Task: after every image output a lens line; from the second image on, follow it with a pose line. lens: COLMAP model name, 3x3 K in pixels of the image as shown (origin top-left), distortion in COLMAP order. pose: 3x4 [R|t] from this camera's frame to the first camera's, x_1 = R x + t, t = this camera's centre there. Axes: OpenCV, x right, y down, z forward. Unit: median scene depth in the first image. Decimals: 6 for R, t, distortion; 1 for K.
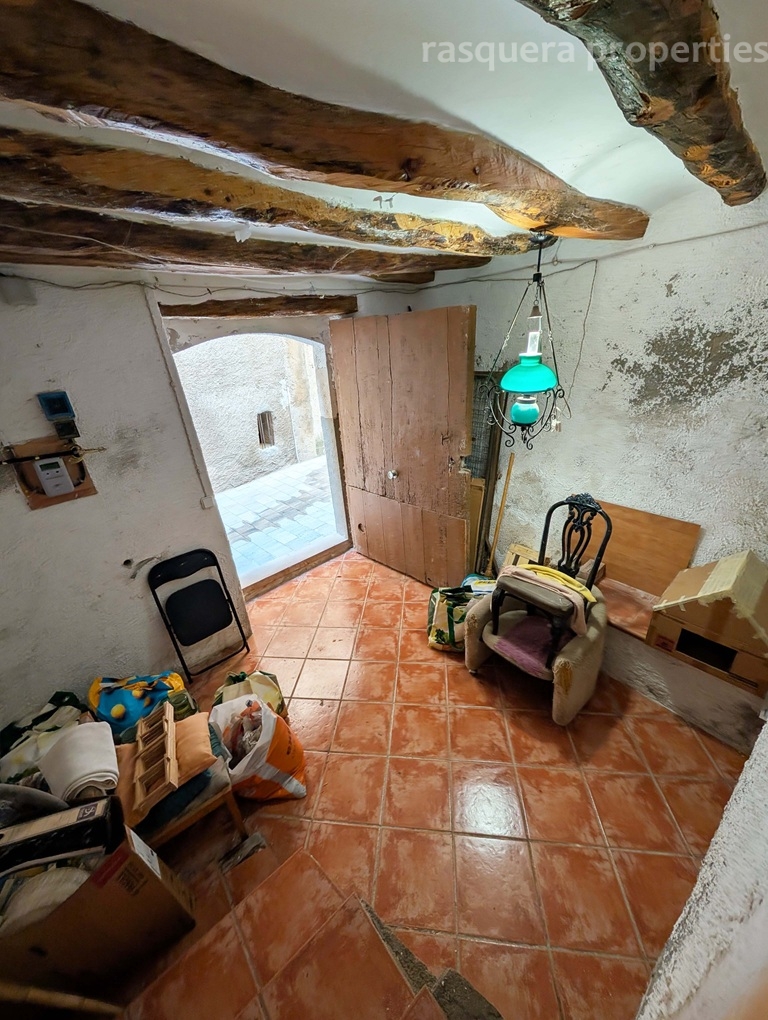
lens RADIAL K [[379.0, 0, 376.4], [0, 379.0, 505.9], [0, 0, 1]] dist [0.001406, 0.000073]
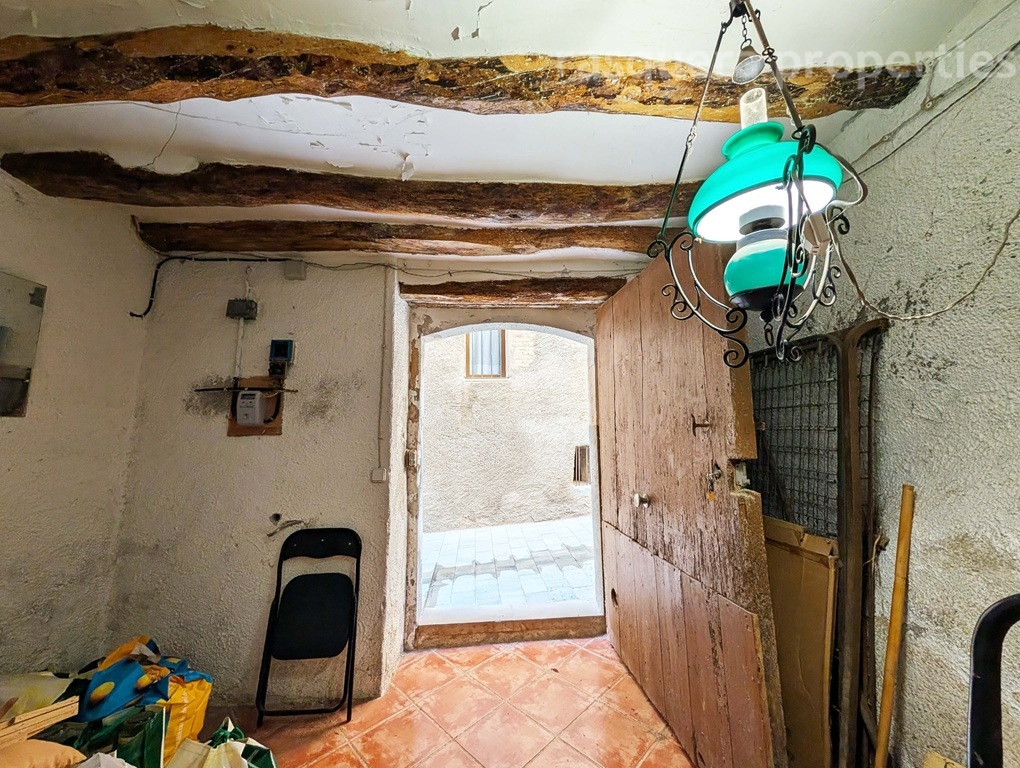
lens RADIAL K [[379.0, 0, 516.5], [0, 379.0, 387.7], [0, 0, 1]] dist [0.001406, 0.000073]
pose [[0.791116, -0.012357, -0.611541, 0.285917], [-0.280083, 0.881503, -0.380140, 0.049091], [0.543772, 0.472017, 0.693910, 0.435505]]
